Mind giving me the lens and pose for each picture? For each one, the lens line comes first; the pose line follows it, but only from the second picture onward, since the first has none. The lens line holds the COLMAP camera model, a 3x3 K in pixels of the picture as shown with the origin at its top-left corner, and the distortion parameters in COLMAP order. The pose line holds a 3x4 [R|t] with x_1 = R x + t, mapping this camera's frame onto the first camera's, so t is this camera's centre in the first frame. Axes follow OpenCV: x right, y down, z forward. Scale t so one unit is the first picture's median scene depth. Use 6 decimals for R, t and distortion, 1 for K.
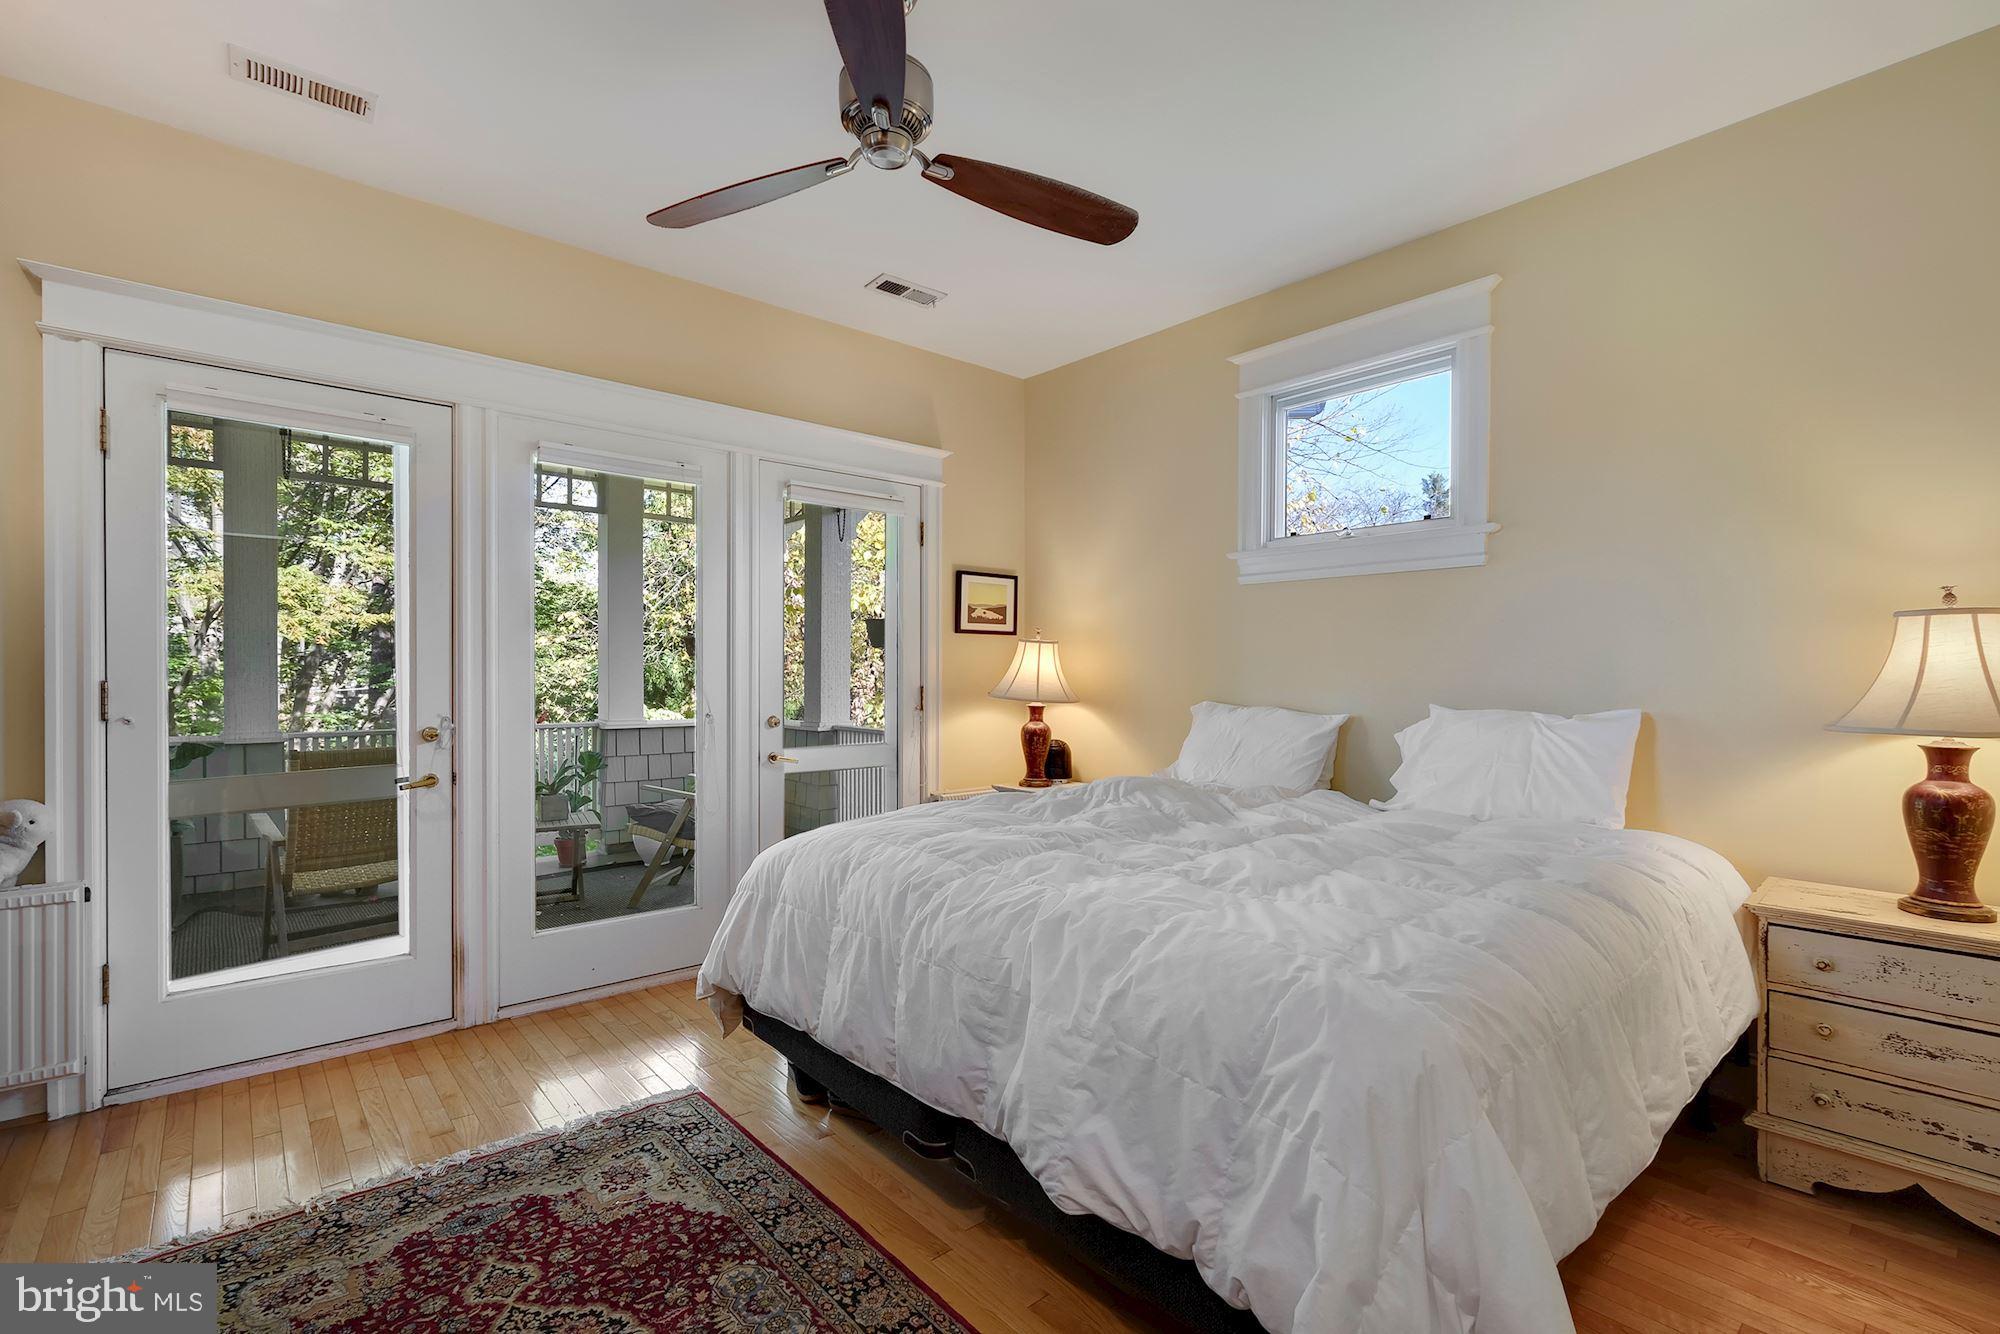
lens RADIAL K [[891.7, 0, 999.8], [0, 891.7, 675.1], [0, 0, 1]] dist [-0.000711, 0.000067]
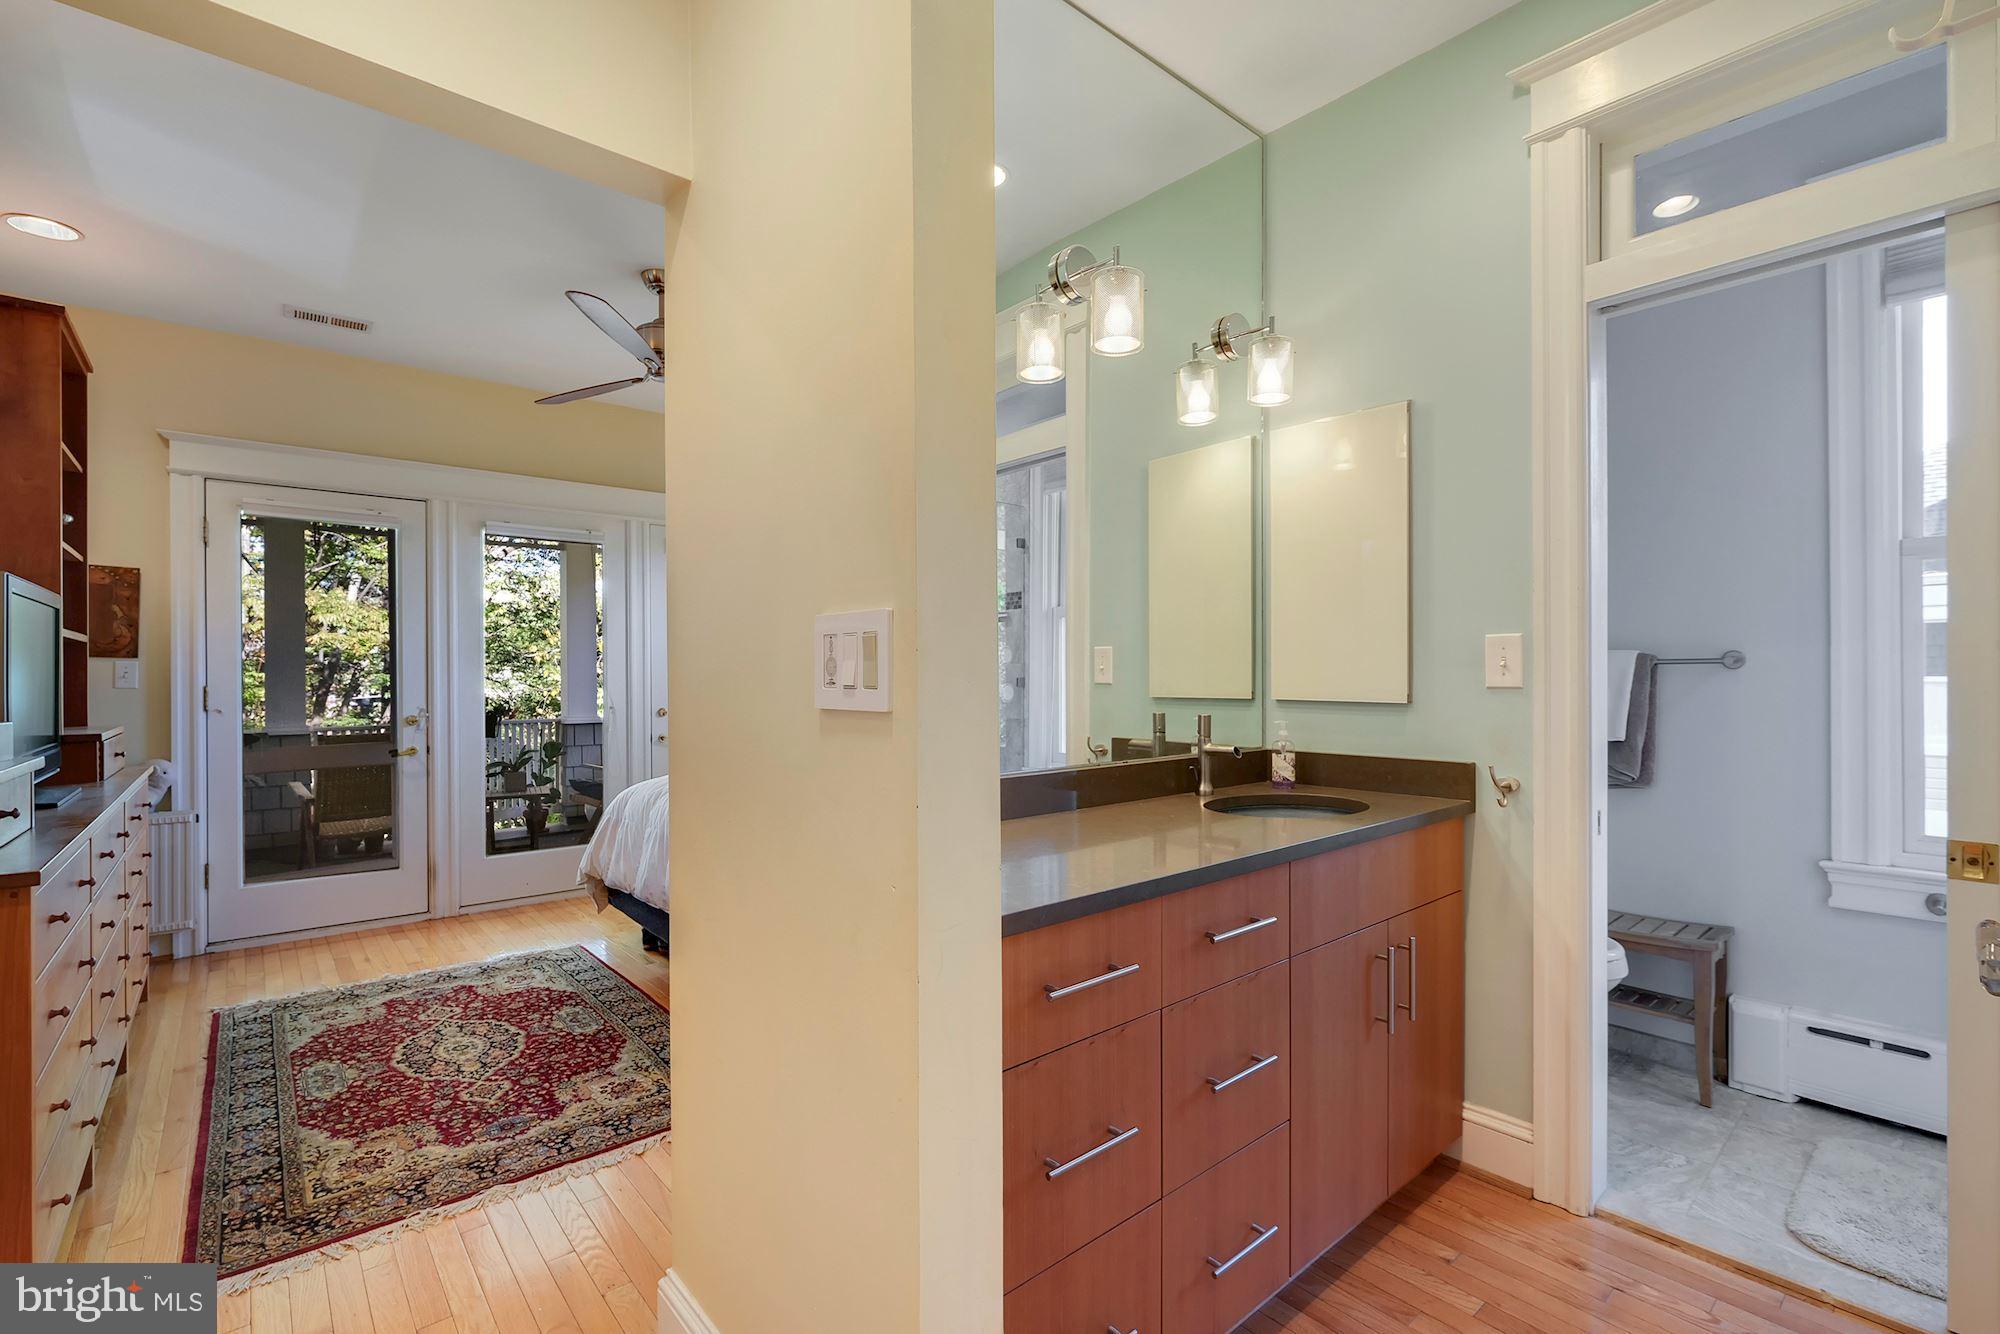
lens RADIAL K [[891.7, 0, 1001.4], [0, 891.7, 669.1], [0, 0, 1]] dist [-0.000711, 0.000067]
pose [[0.999899, -0.009892, -0.010248, 0.455647], [0.009793, 0.999905, -0.009697, 0.005286], [0.010343, 0.009595, 0.999900, -0.606024]]
